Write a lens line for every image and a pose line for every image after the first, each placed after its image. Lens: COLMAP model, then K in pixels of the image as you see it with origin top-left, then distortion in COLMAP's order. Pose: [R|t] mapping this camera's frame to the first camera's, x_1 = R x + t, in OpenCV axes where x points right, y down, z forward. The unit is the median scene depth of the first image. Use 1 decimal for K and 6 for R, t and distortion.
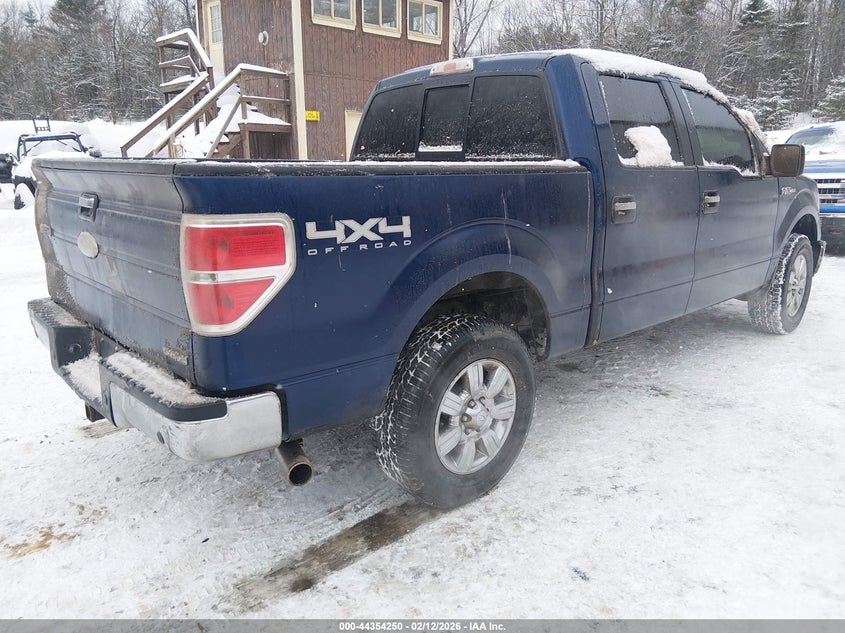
lens RADIAL K [[646.2, 0, 422.5], [0, 646.2, 316.5], [0, 0, 1]] dist [0.004833, 0.004497]
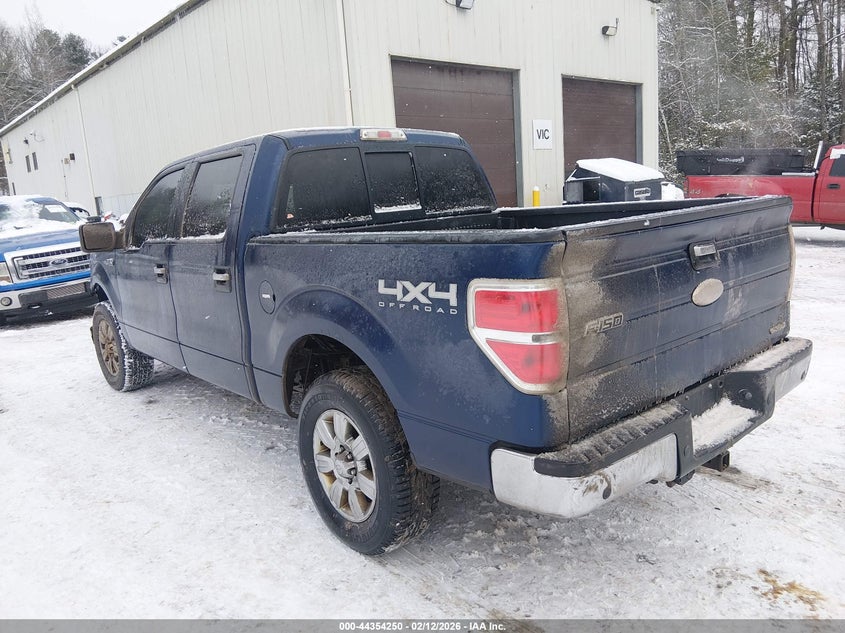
lens RADIAL K [[646.2, 0, 422.5], [0, 646.2, 316.5], [0, 0, 1]] dist [0.004833, 0.004497]
pose [[0.039452, -0.187534, 0.981466, -1.082697], [0.312520, 0.935268, 0.166144, -0.267992], [-0.949091, 0.300173, 0.095506, 0.951045]]
